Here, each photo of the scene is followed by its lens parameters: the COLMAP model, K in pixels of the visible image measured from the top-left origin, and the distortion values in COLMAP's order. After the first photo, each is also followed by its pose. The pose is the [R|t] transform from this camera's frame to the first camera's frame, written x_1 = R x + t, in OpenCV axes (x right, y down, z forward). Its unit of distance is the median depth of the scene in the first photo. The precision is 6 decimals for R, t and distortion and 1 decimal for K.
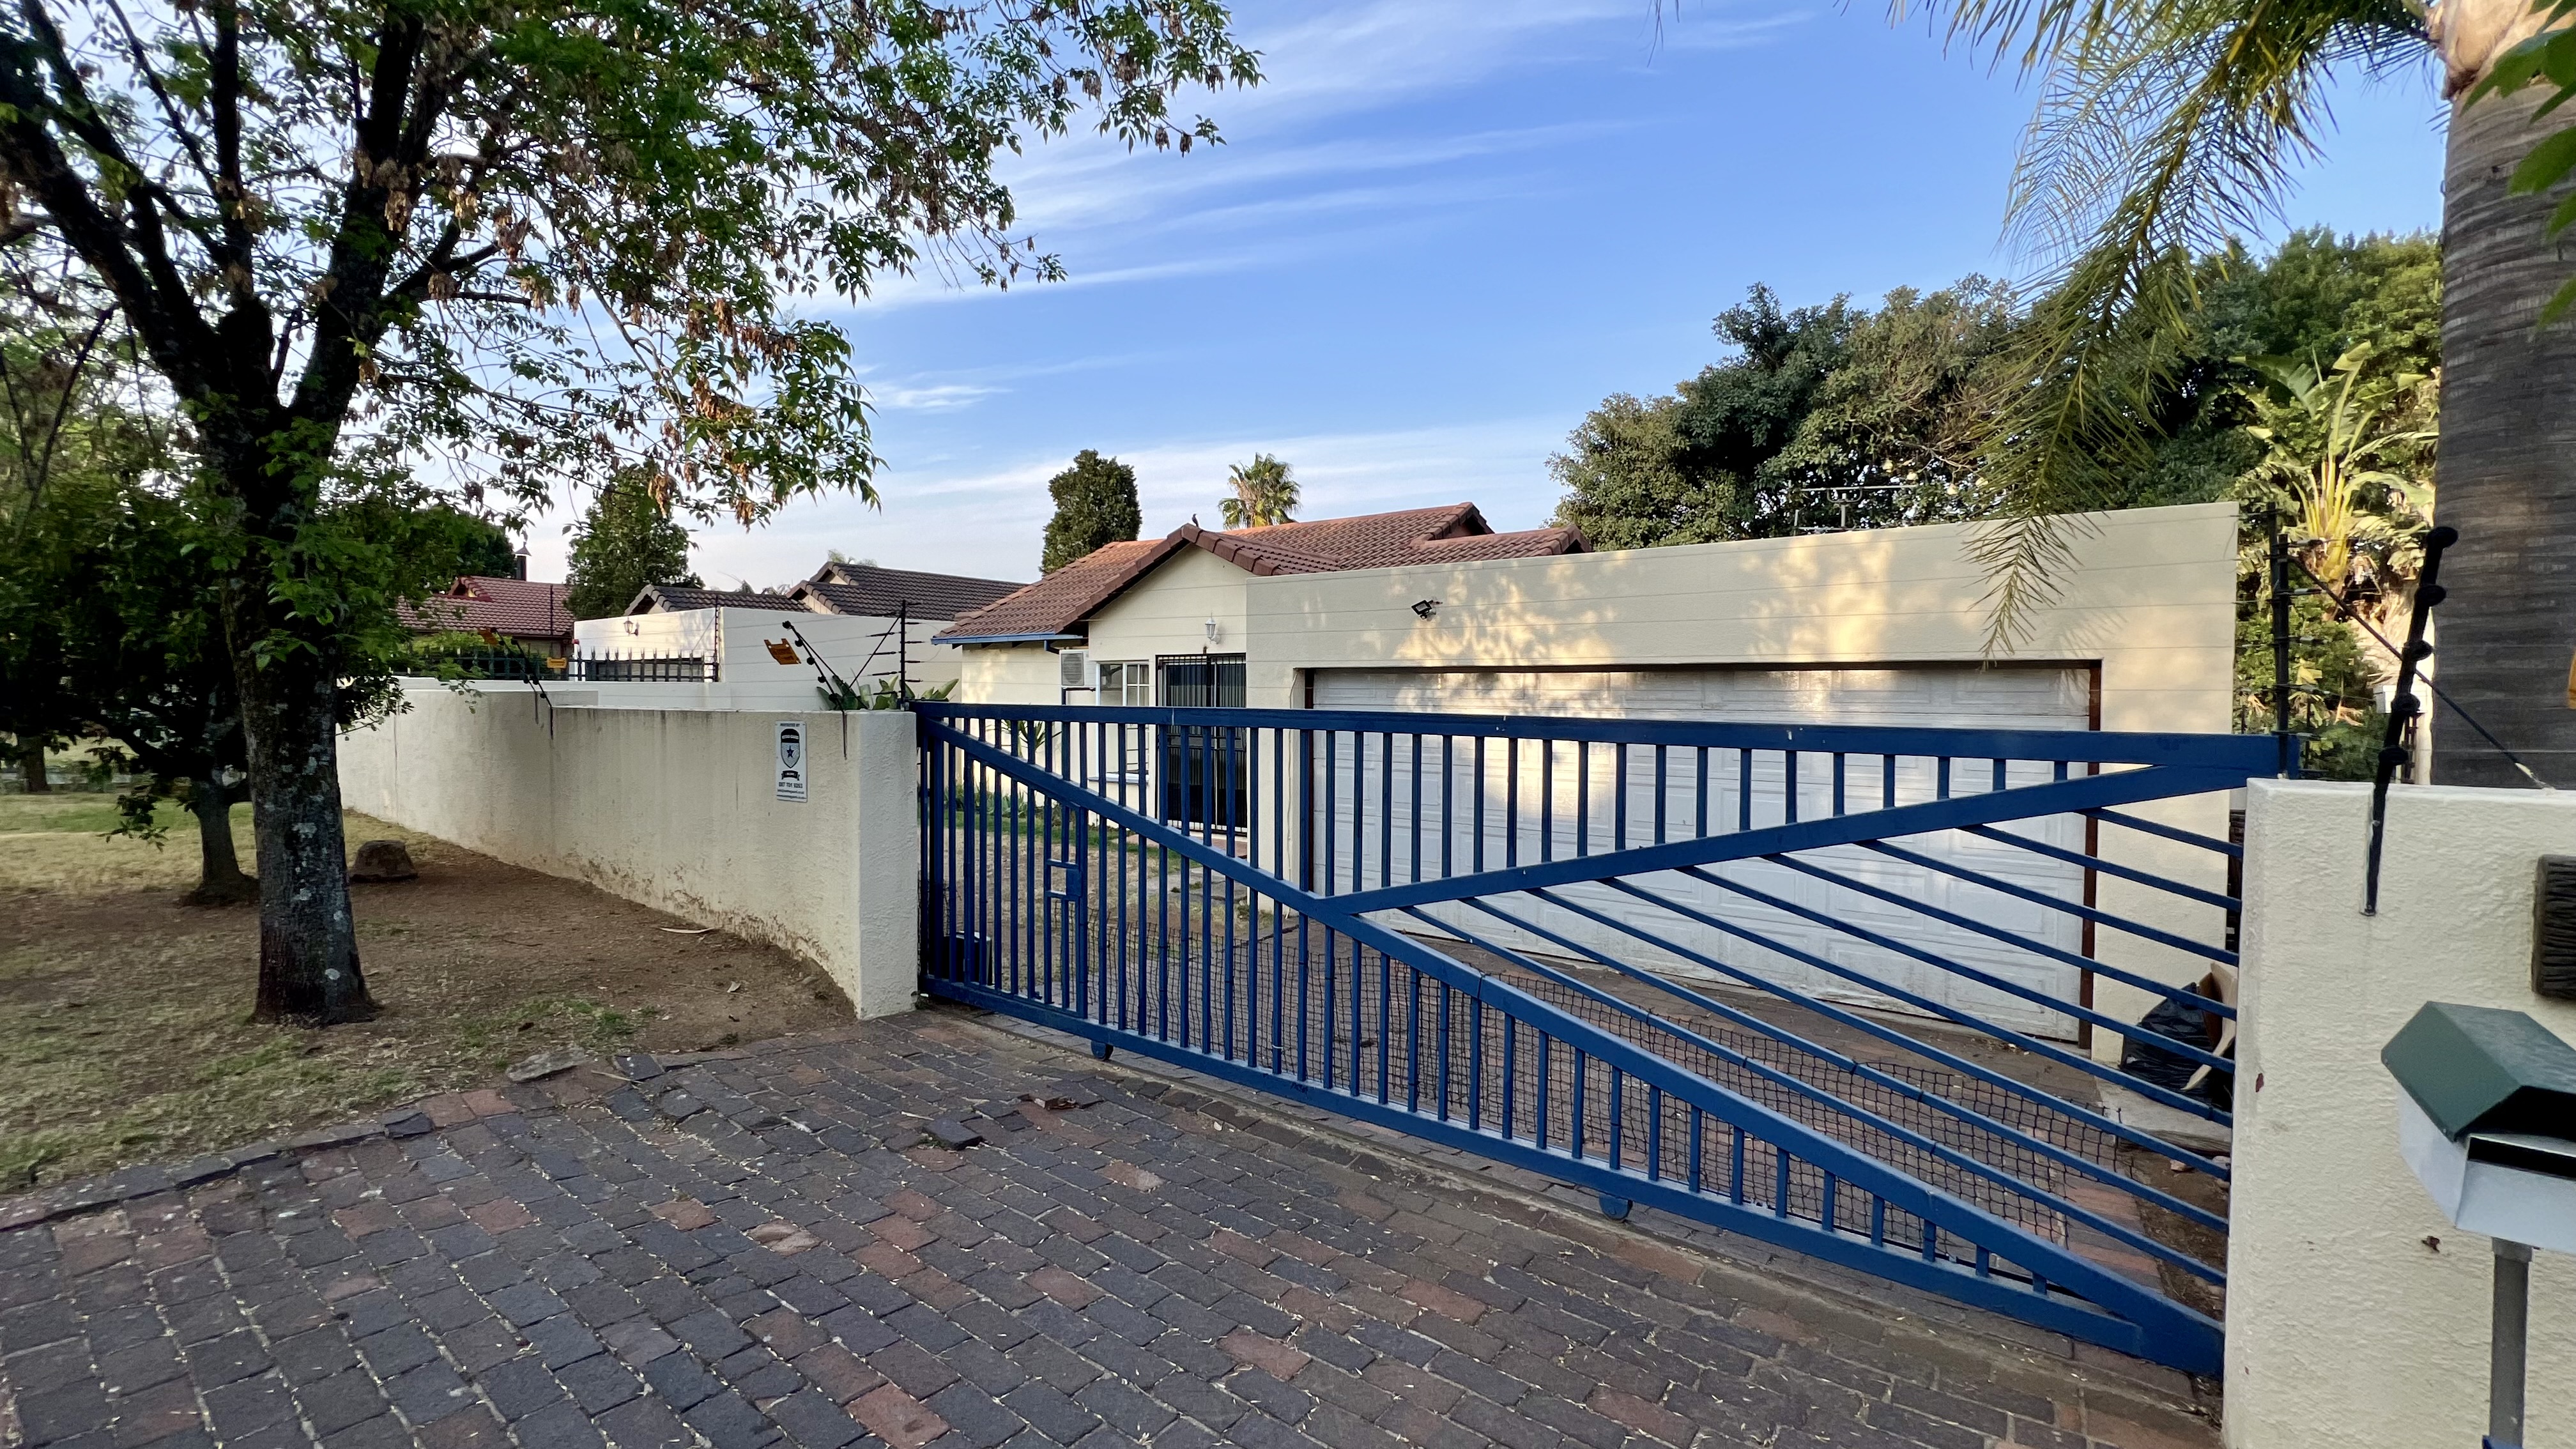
lens RADIAL K [[1029.1, 0, 1284.9], [0, 1029.1, 724.5], [0, 0, 1]] dist [0.001896, 0.000608]
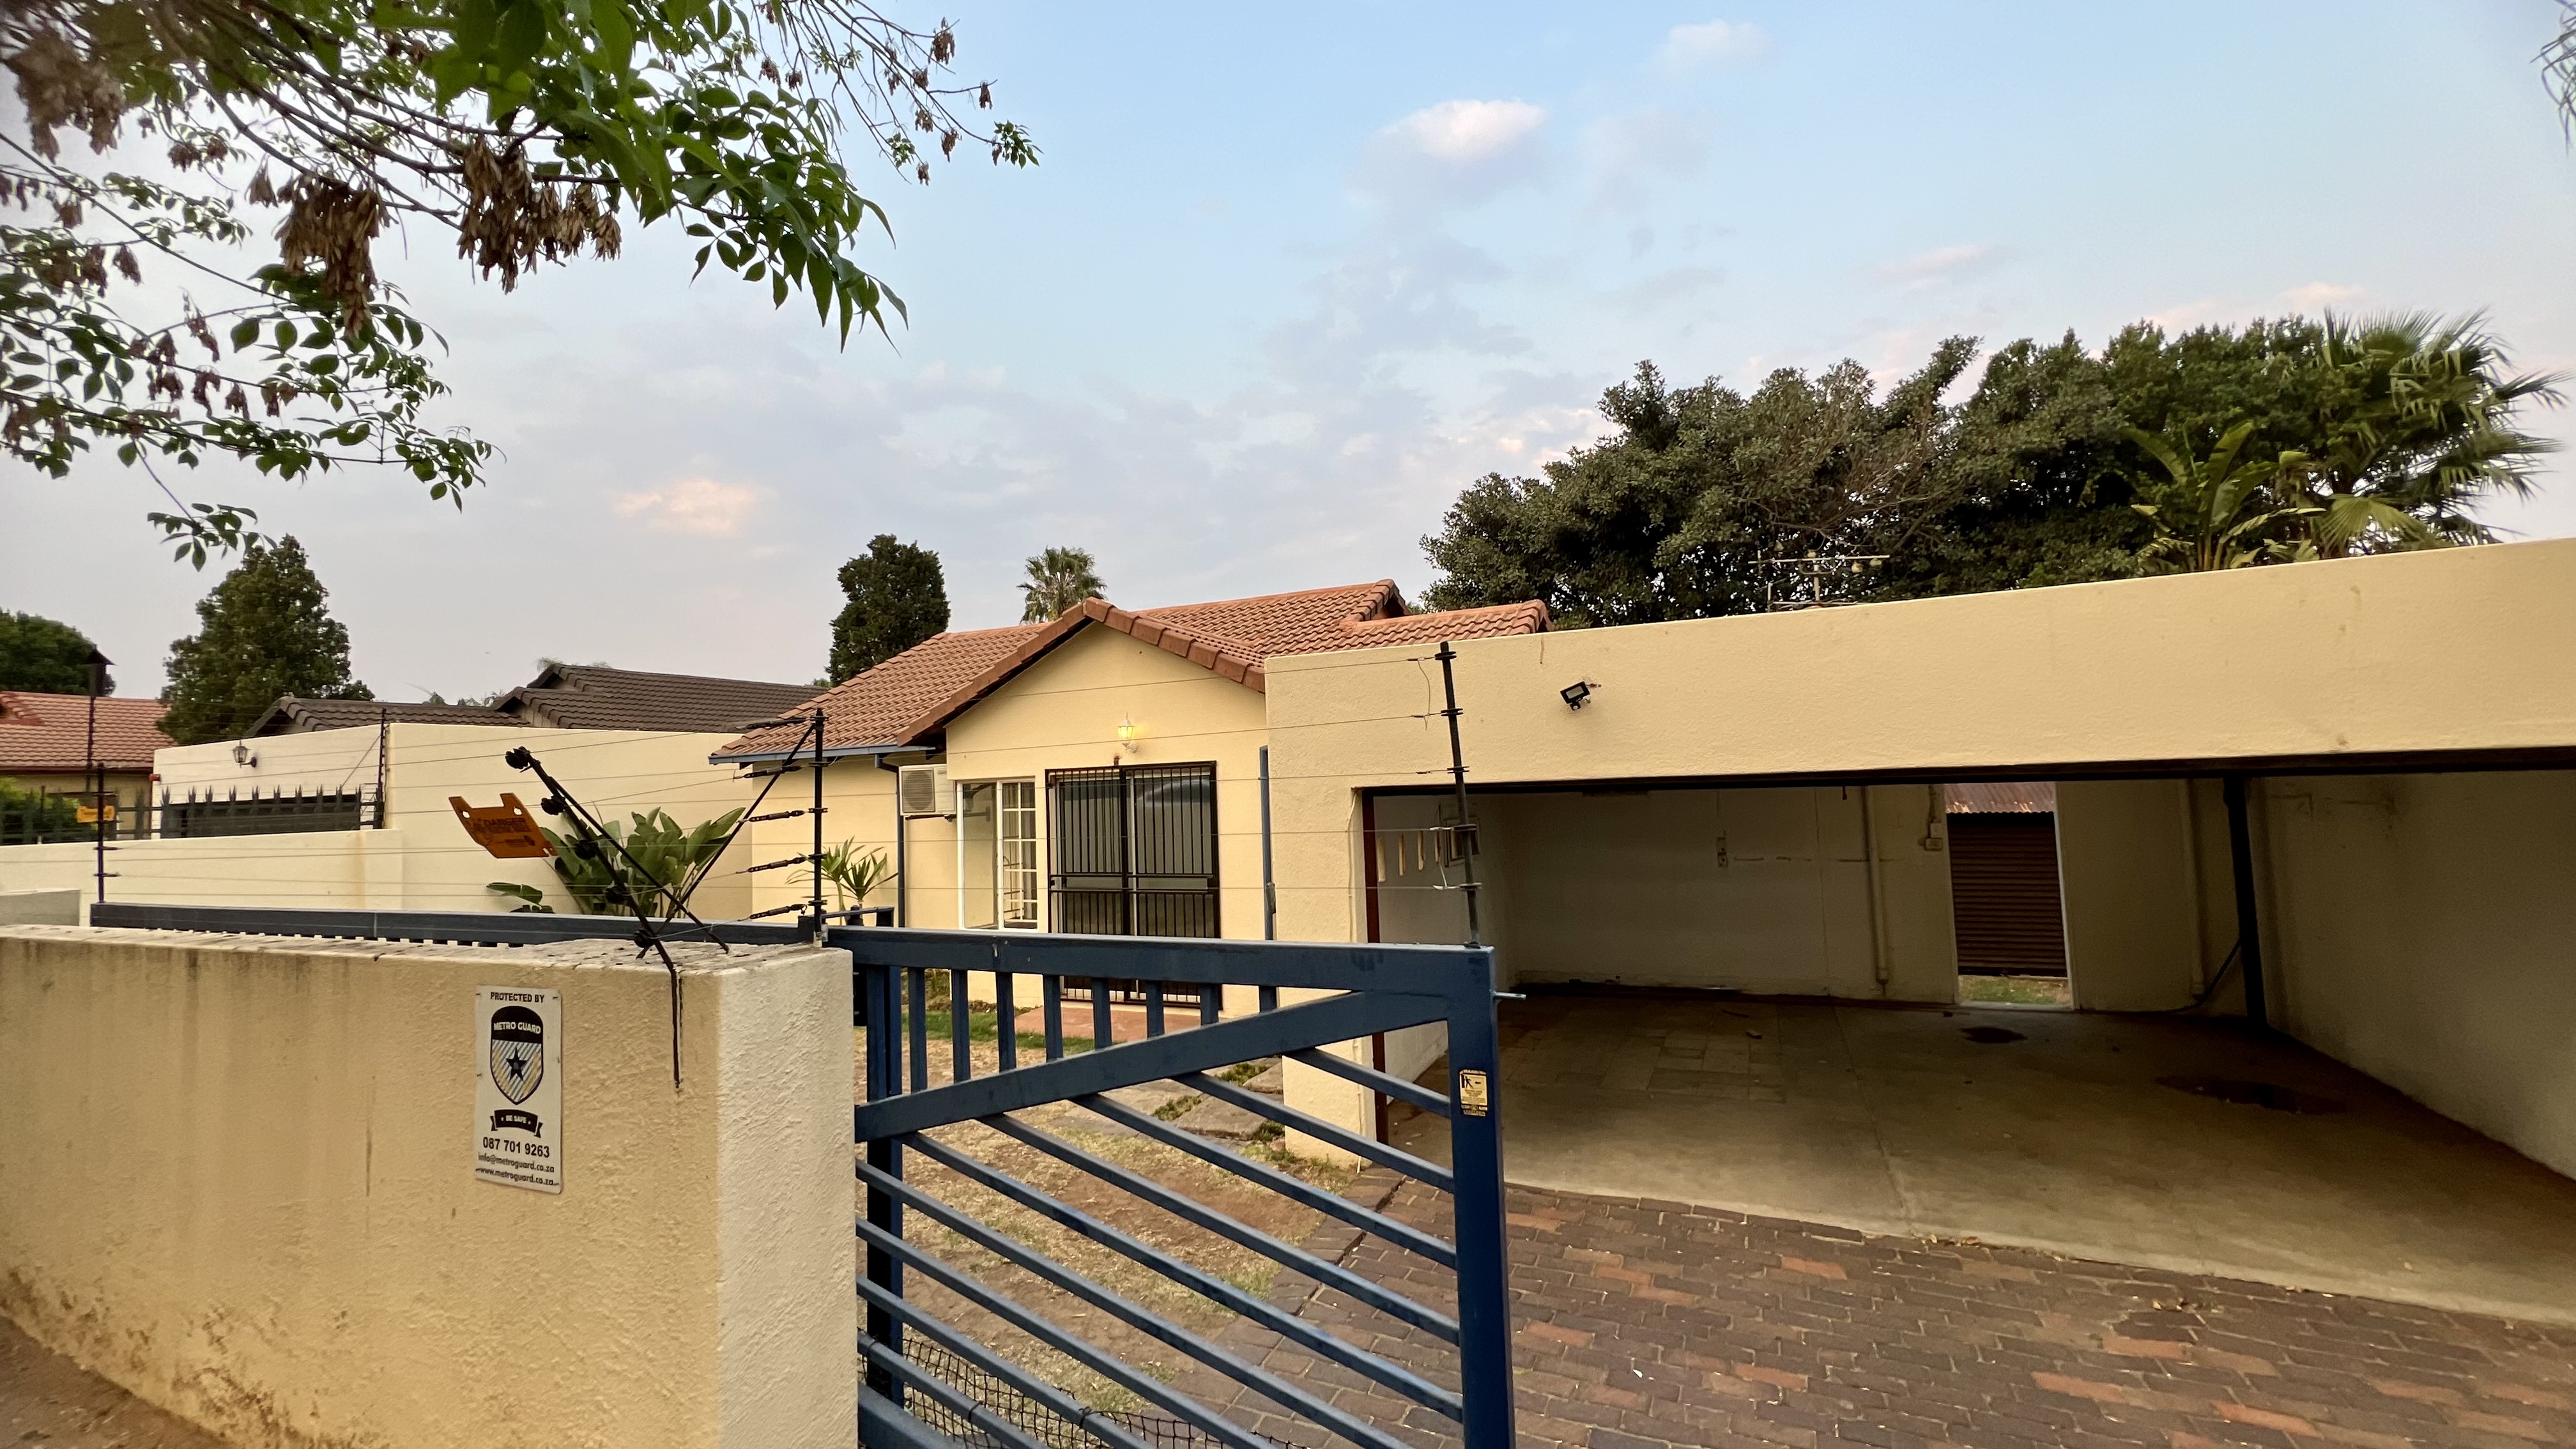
lens RADIAL K [[1109.6, 0, 1342.7], [0, 1109.6, 724.7], [0, 0, 1]] dist [-0.000249, 0.001404]
pose [[0.978469, -0.028250, 0.204450, -0.049346], [0.047506, 0.994818, -0.089896, -0.010597], [-0.200851, 0.097673, 0.974740, 0.098545]]
